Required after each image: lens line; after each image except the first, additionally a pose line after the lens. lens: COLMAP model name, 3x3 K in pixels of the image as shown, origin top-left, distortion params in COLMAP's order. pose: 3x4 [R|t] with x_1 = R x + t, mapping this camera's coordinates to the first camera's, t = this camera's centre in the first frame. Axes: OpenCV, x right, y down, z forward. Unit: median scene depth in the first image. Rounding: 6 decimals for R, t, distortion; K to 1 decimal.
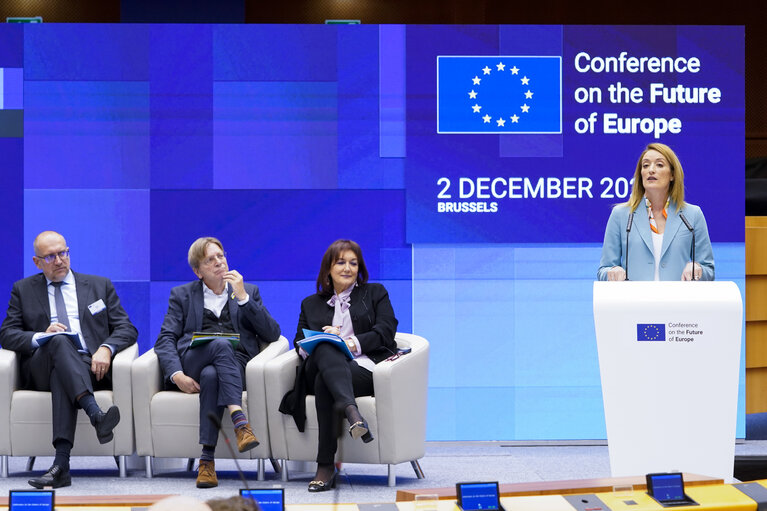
lens RADIAL K [[3008.8, 0, 386.7], [0, 3008.8, 257.5], [0, 0, 1]] dist [0.109251, 0.000000]
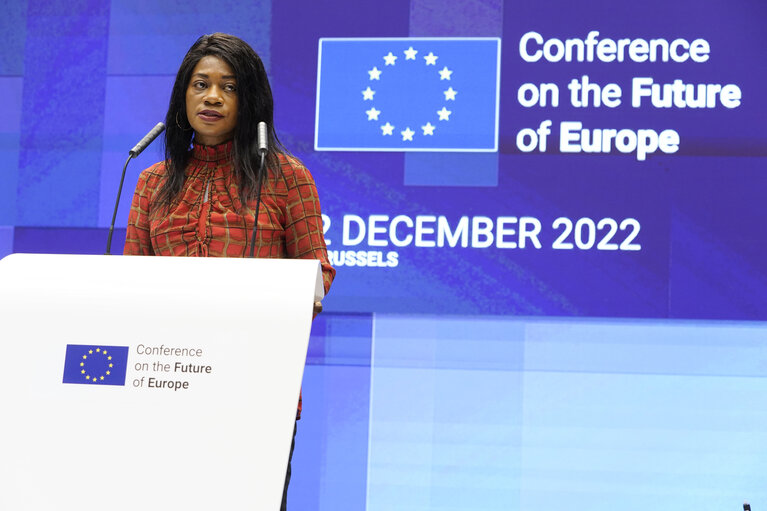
lens RADIAL K [[2064.7, 0, 367.8], [0, 2064.7, 264.6], [0, 0, 1]] dist [-0.126077, 0.000000]
pose [[0.961513, 0.013563, -0.274426, 0.156410], [-0.040866, 0.994731, -0.094021, 0.027945], [0.271705, 0.101617, 0.957001, 0.556576]]
